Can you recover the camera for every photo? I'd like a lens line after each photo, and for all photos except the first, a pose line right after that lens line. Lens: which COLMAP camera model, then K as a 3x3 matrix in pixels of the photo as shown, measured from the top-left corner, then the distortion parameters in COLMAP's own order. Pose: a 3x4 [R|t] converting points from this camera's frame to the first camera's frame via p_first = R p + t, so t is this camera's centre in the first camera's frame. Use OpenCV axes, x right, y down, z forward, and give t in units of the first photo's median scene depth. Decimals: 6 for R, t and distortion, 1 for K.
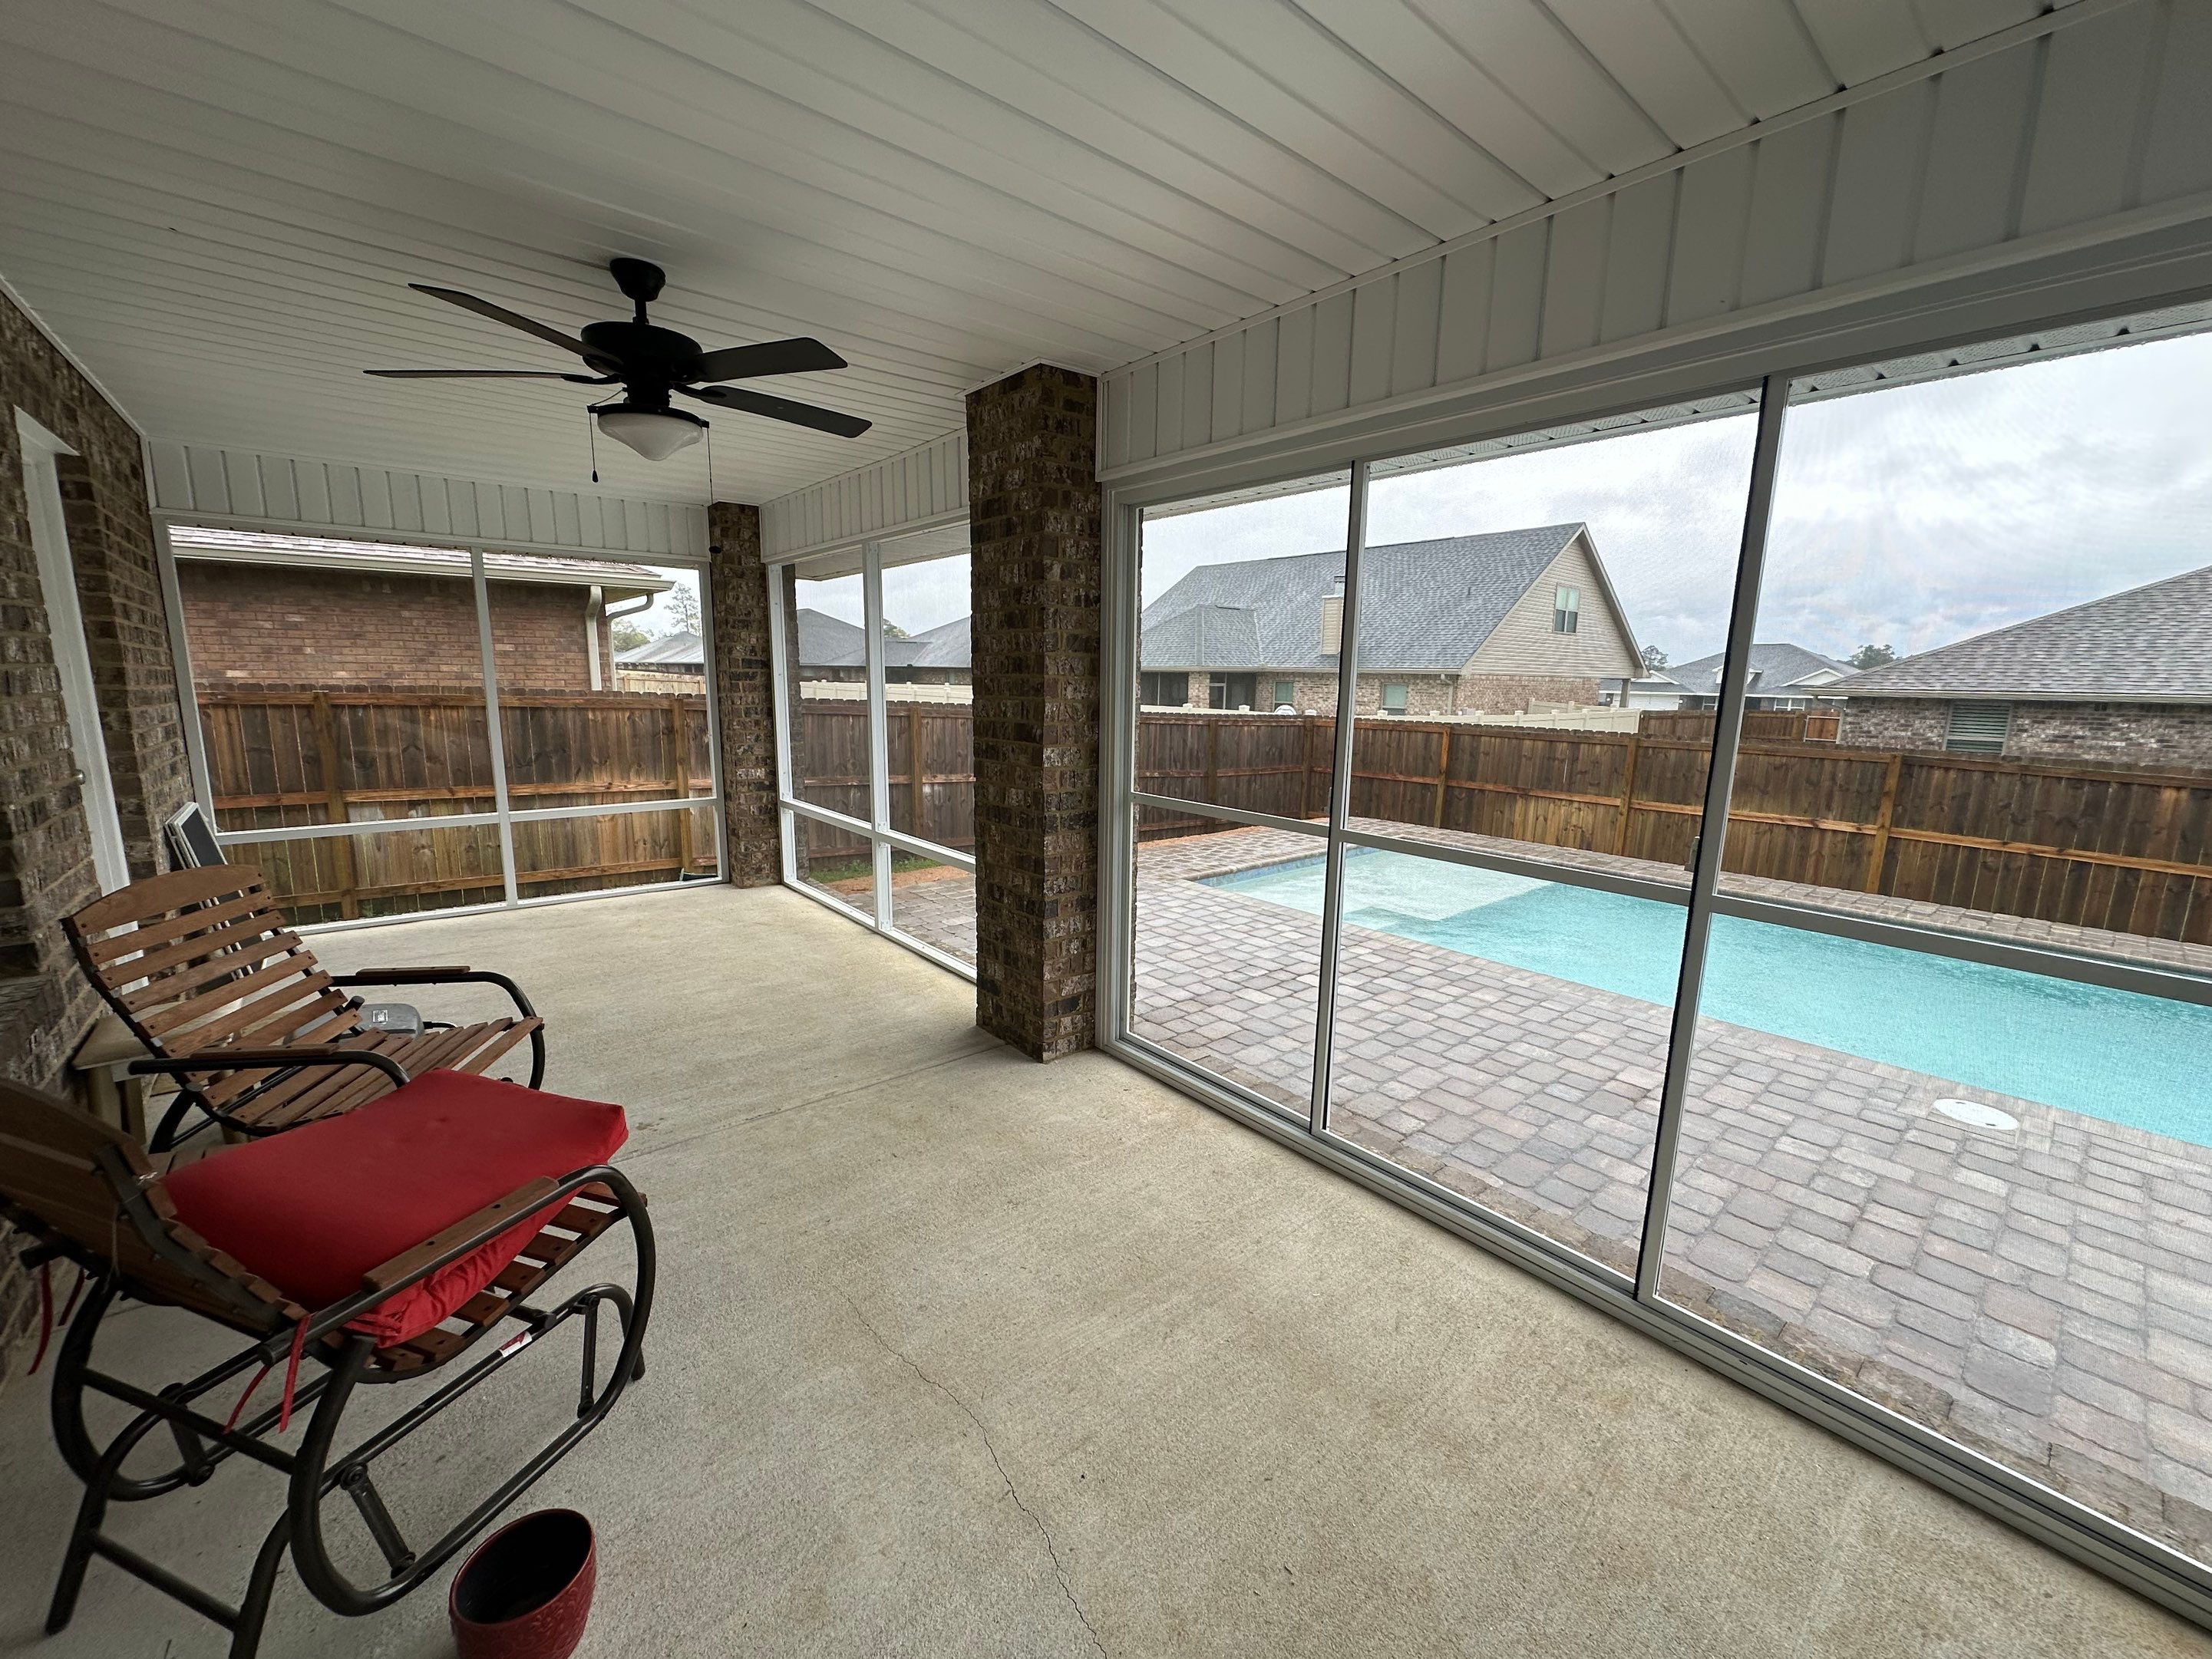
lens RADIAL K [[880.6, 0, 1103.4], [0, 880.6, 830.7], [0, 0, 1]] dist [-0.000624, -0.000119]
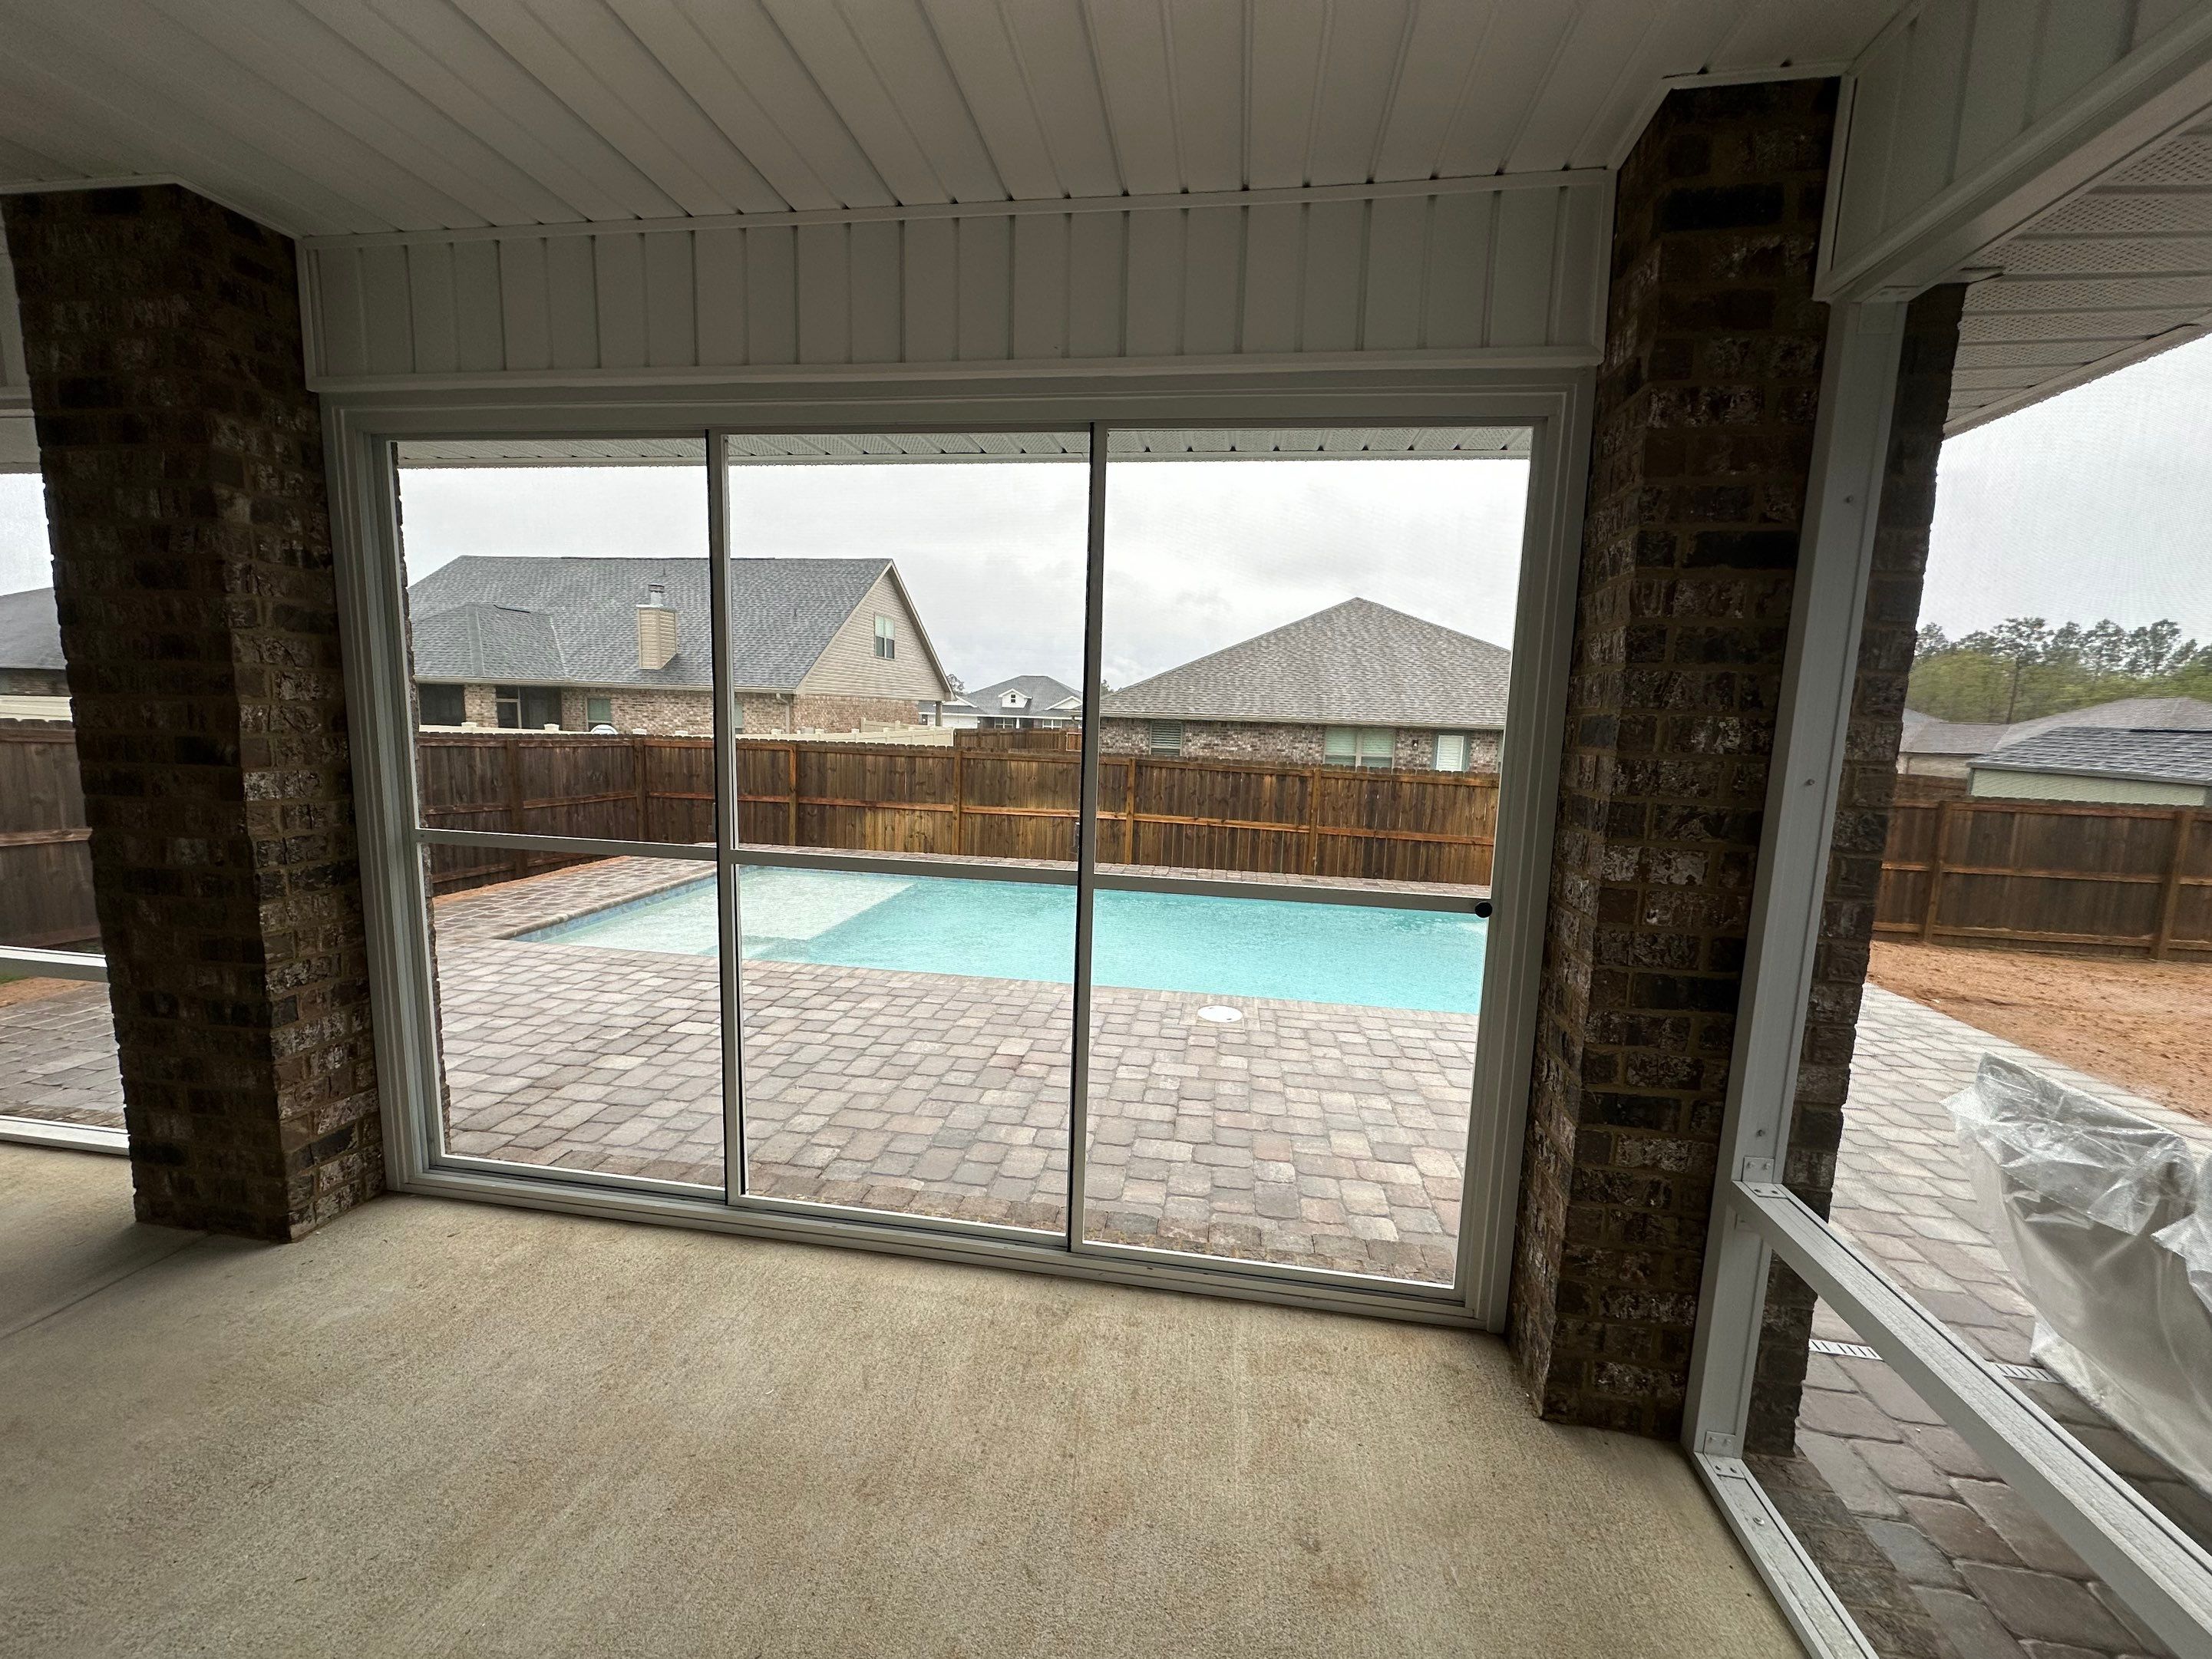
lens RADIAL K [[880.6, 0, 1112.2], [0, 880.6, 829.1], [0, 0, 1]] dist [-0.000624, -0.000119]
pose [[0.746921, -0.080071, 0.660074, -0.018714], [0.096749, 0.995245, 0.011252, 0.003710], [-0.657836, 0.055457, 0.751117, 0.068427]]
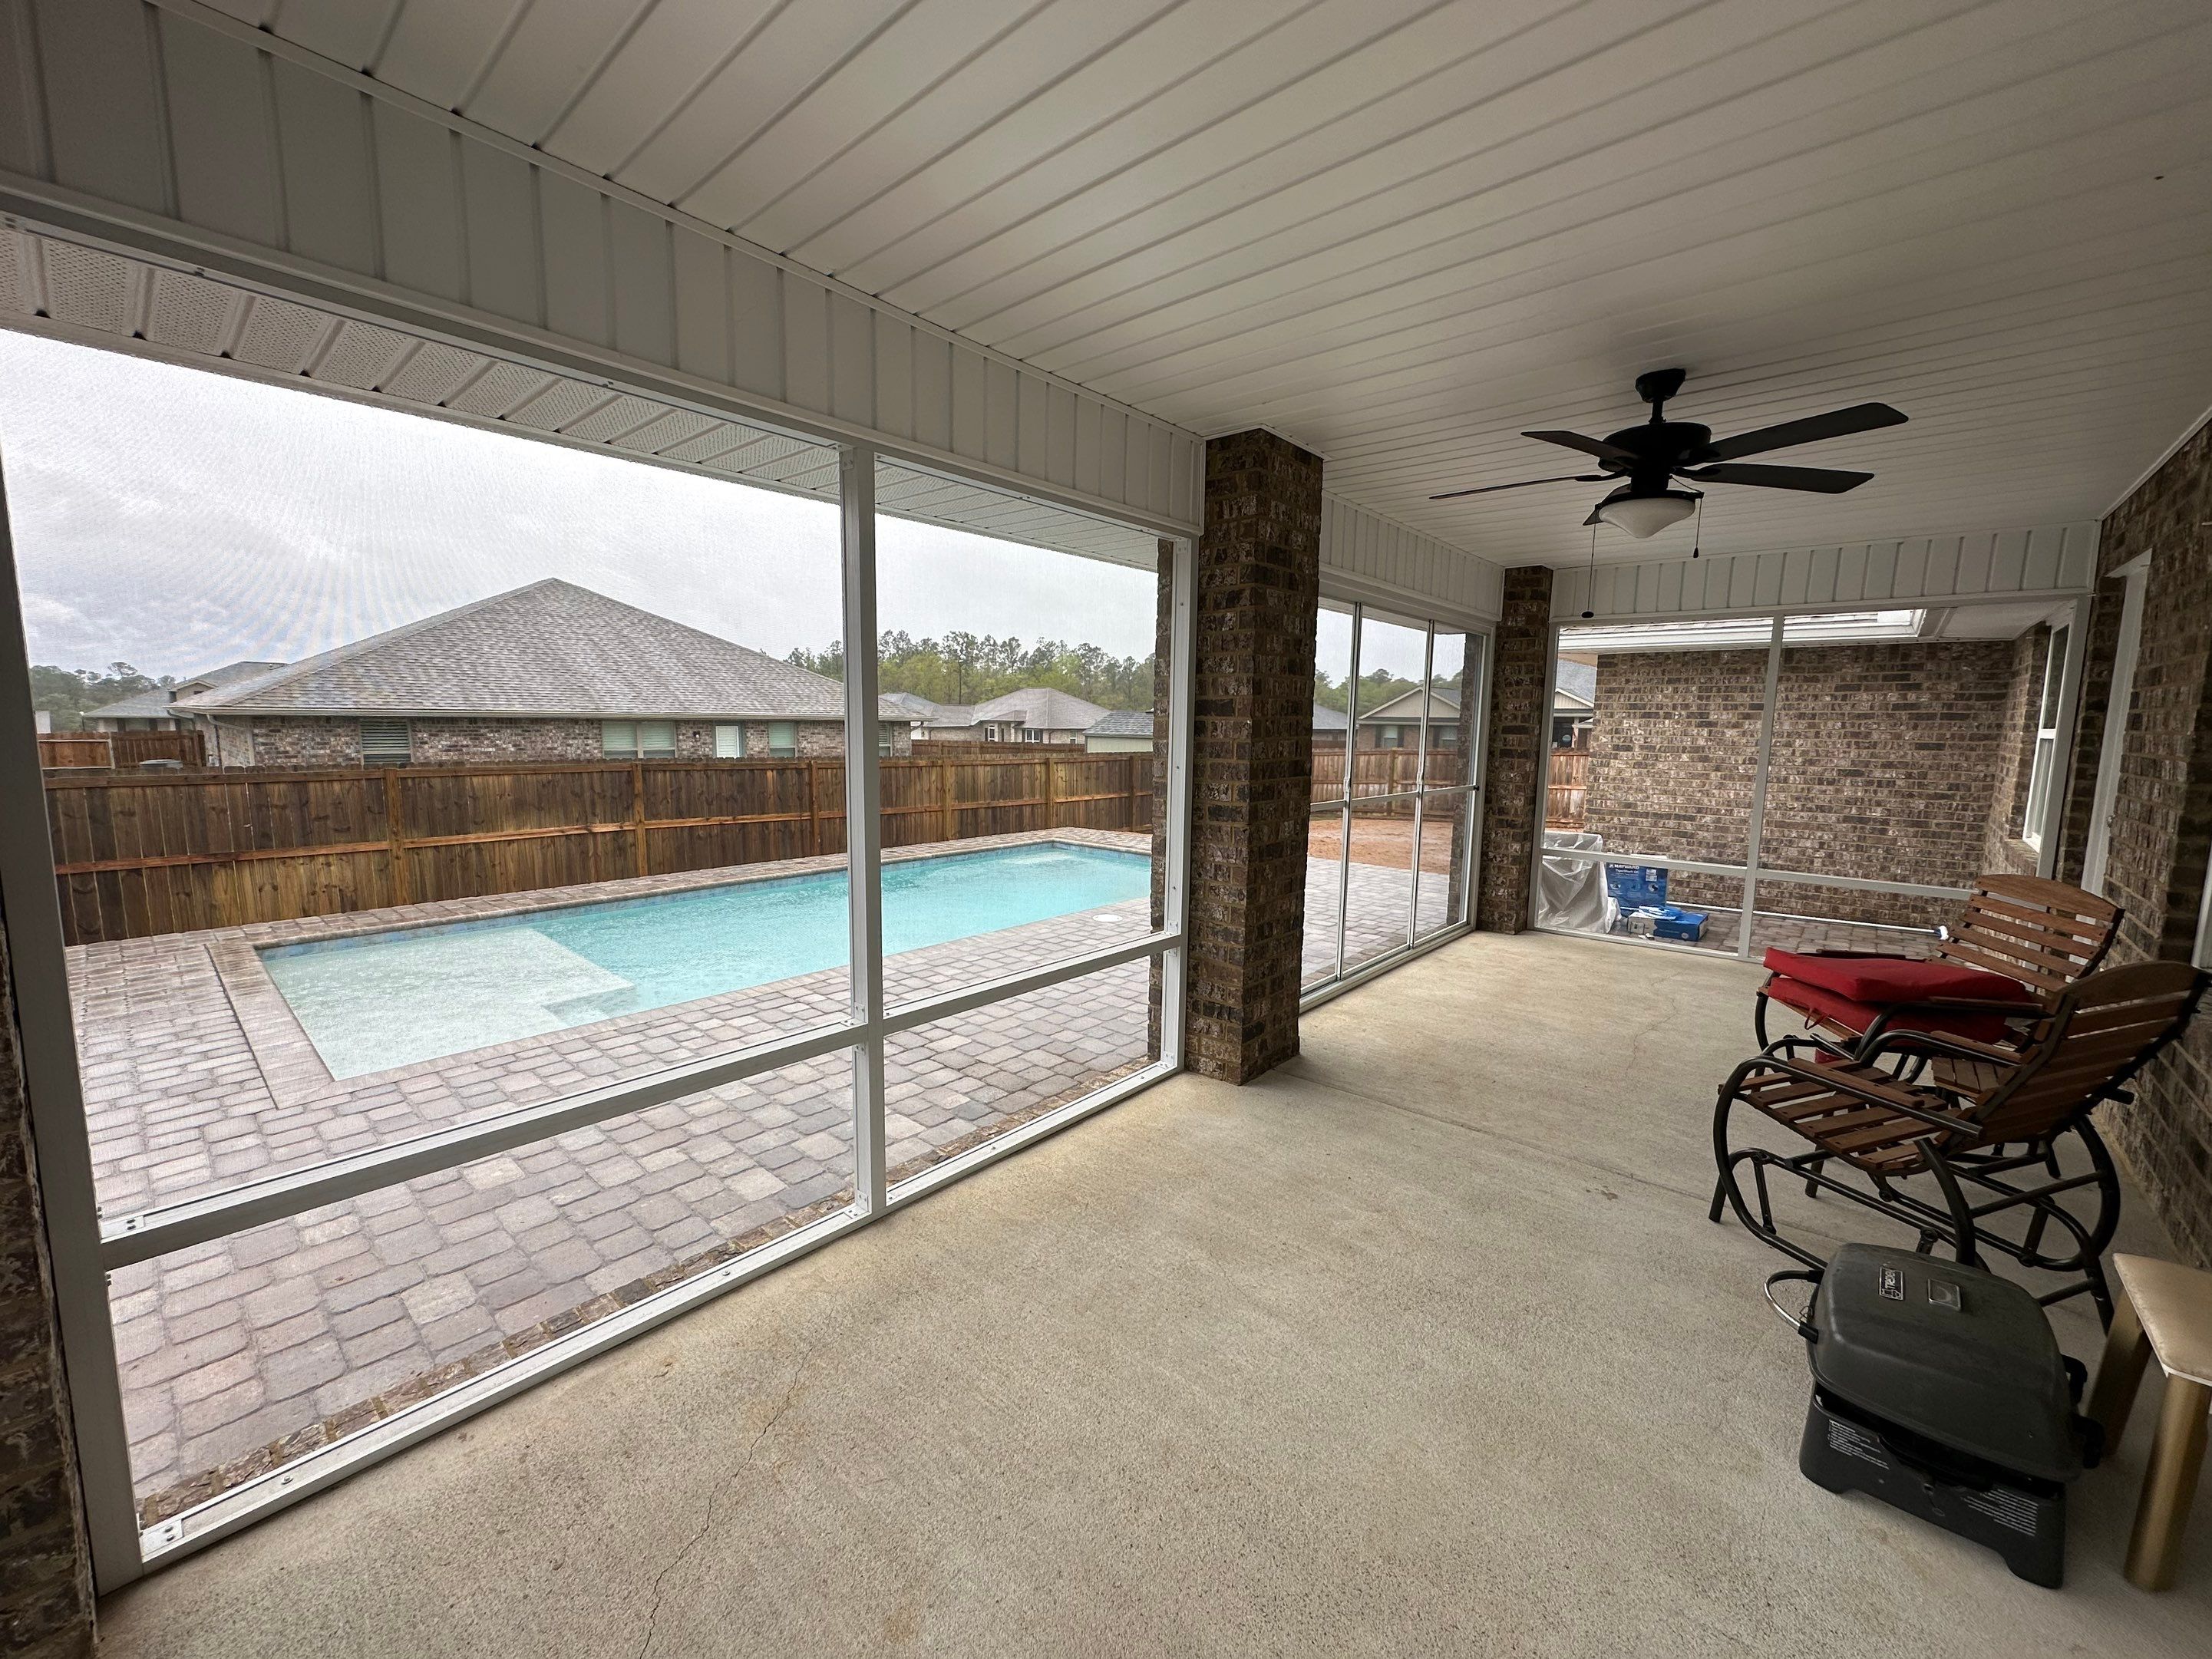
lens RADIAL K [[880.6, 0, 1112.0], [0, 880.6, 829.6], [0, 0, 1]] dist [-0.000624, -0.000119]
pose [[-0.160315, -0.142160, 0.976775, -1.100185], [0.156695, 0.973360, 0.167380, -0.247436], [-0.974549, 0.179889, -0.133768, 1.327718]]
